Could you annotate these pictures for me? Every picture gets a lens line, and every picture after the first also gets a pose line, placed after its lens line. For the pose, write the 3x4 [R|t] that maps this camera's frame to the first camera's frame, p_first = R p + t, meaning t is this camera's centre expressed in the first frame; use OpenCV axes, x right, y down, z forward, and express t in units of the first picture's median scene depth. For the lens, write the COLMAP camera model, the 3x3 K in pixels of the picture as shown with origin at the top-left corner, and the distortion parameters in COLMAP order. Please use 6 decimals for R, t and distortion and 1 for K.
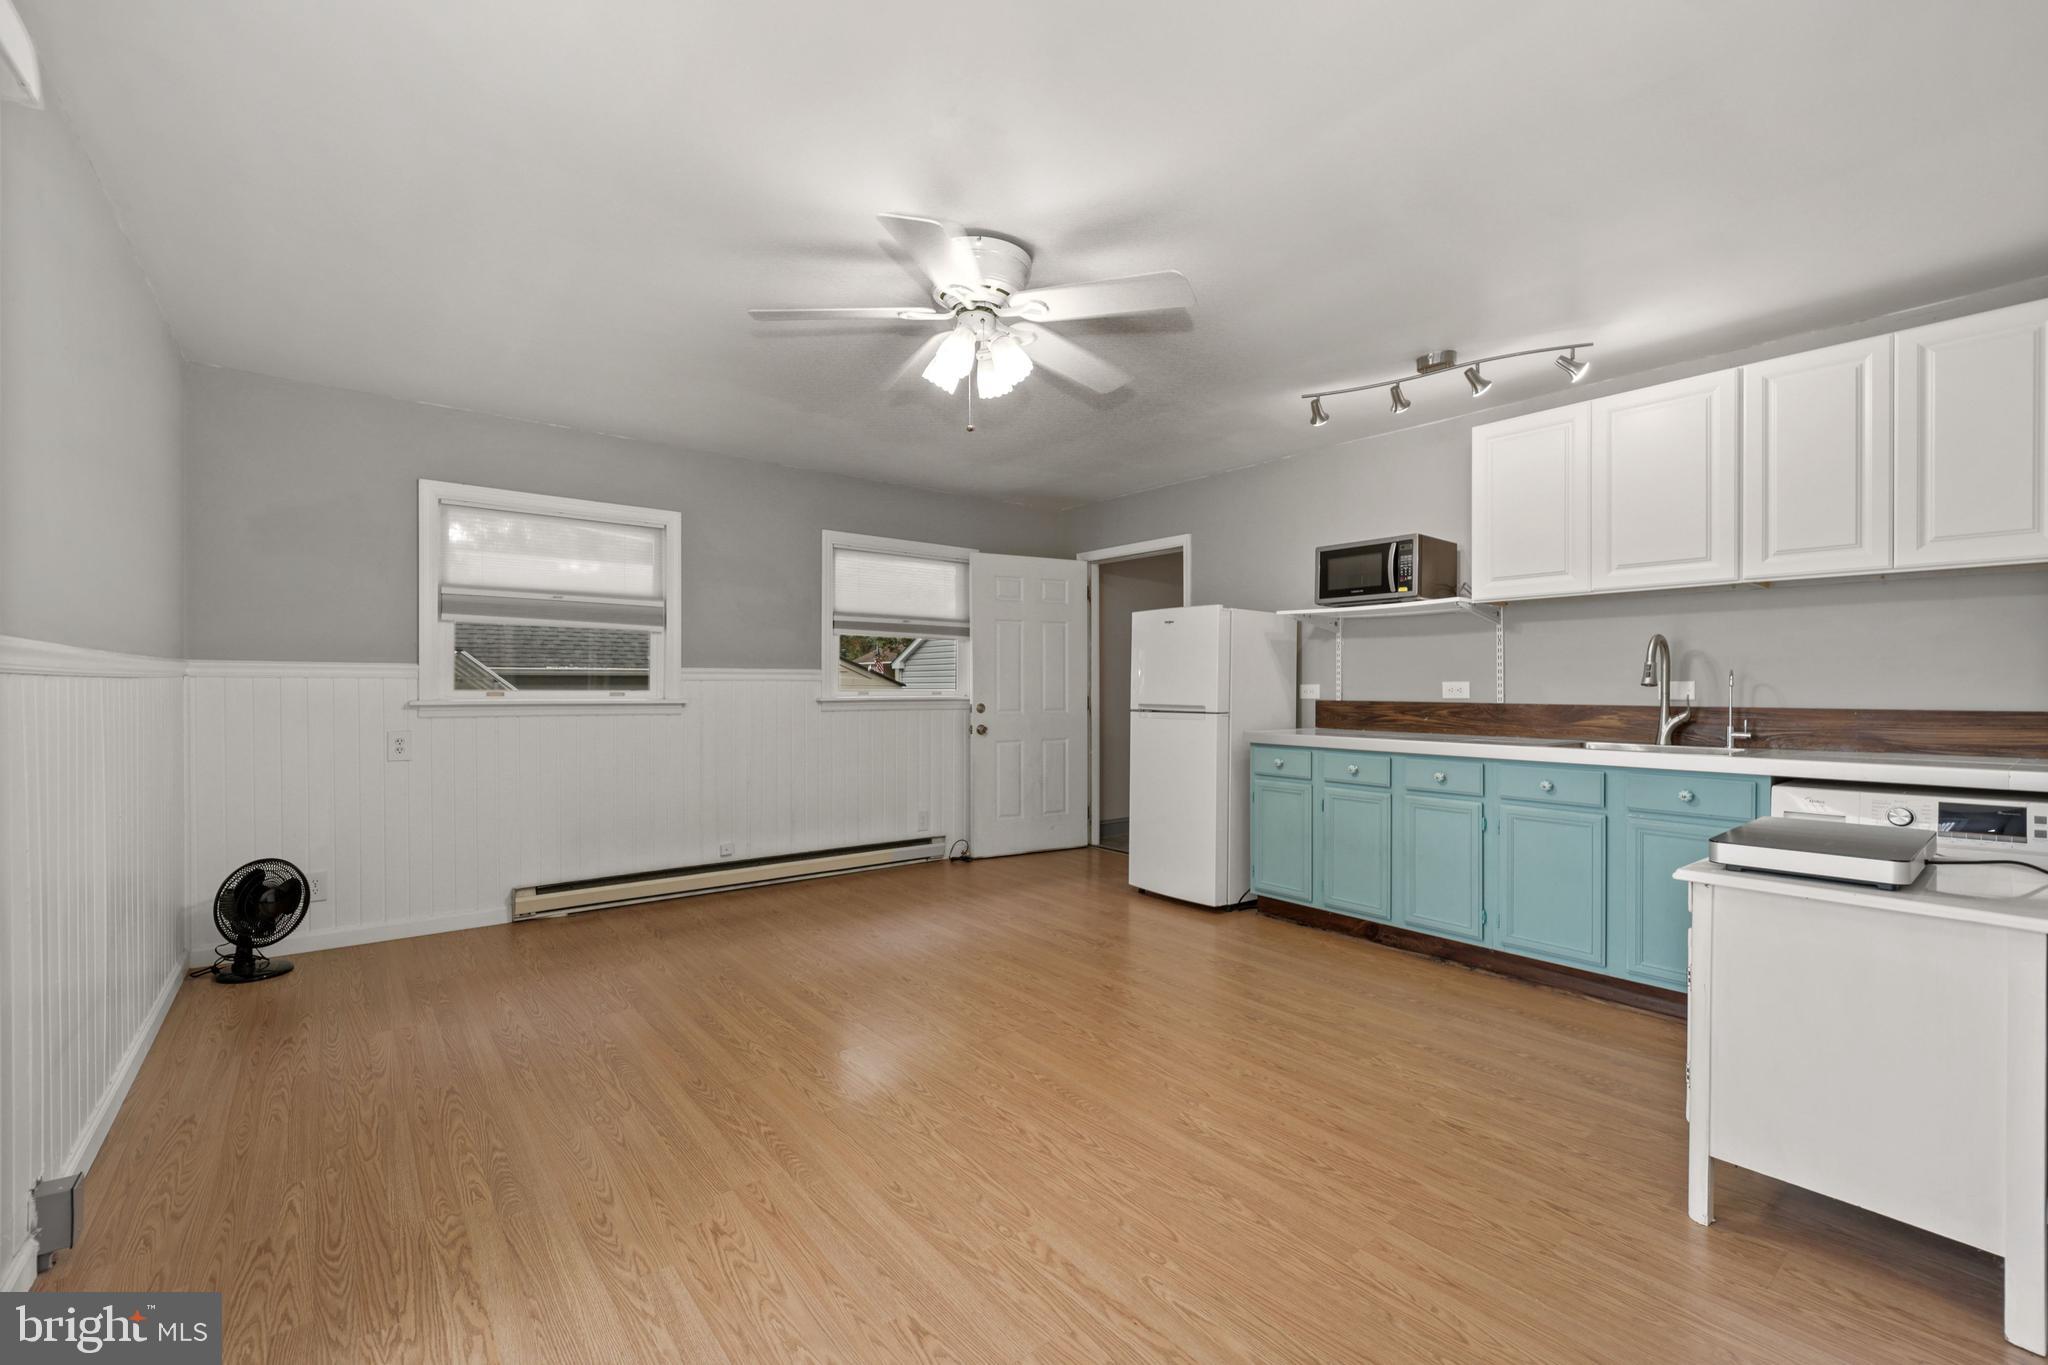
lens RADIAL K [[863.3, 0, 1024.0], [0, 863.3, 682.5], [0, 0, 1]] dist [0.000382, -0.000847]
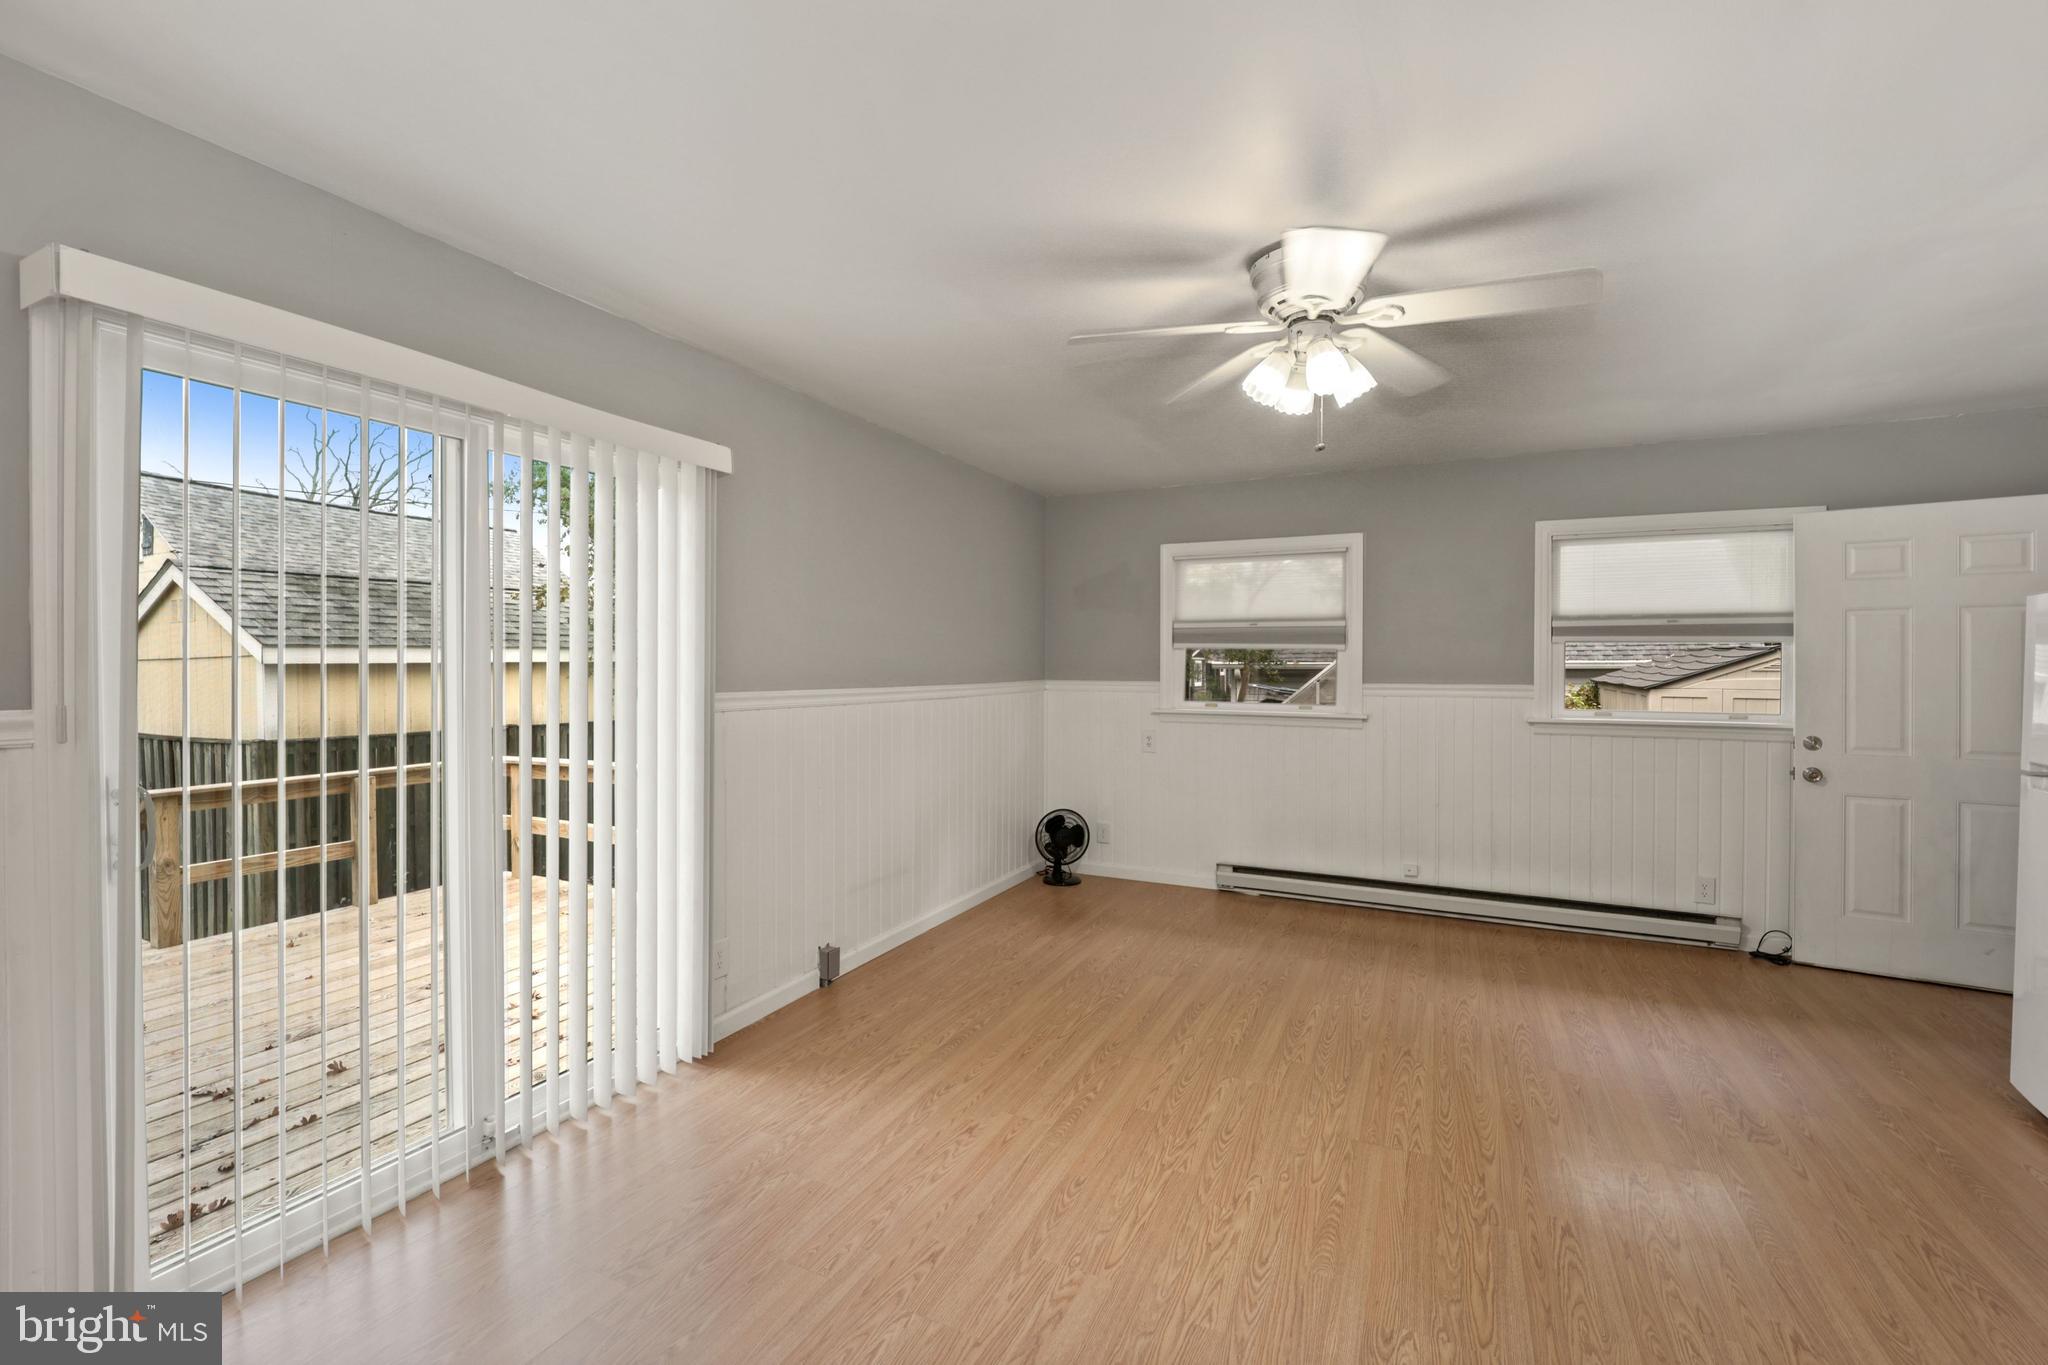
lens RADIAL K [[858.4, 0, 1013.7], [0, 858.4, 666.4], [0, 0, 1]] dist [-0.010878, -0.000491]
pose [[0.422773, -0.000956, -0.906235, 0.422557], [0.002613, 0.999997, 0.000165, -0.046673], [0.906232, -0.002438, 0.422774, 0.228475]]
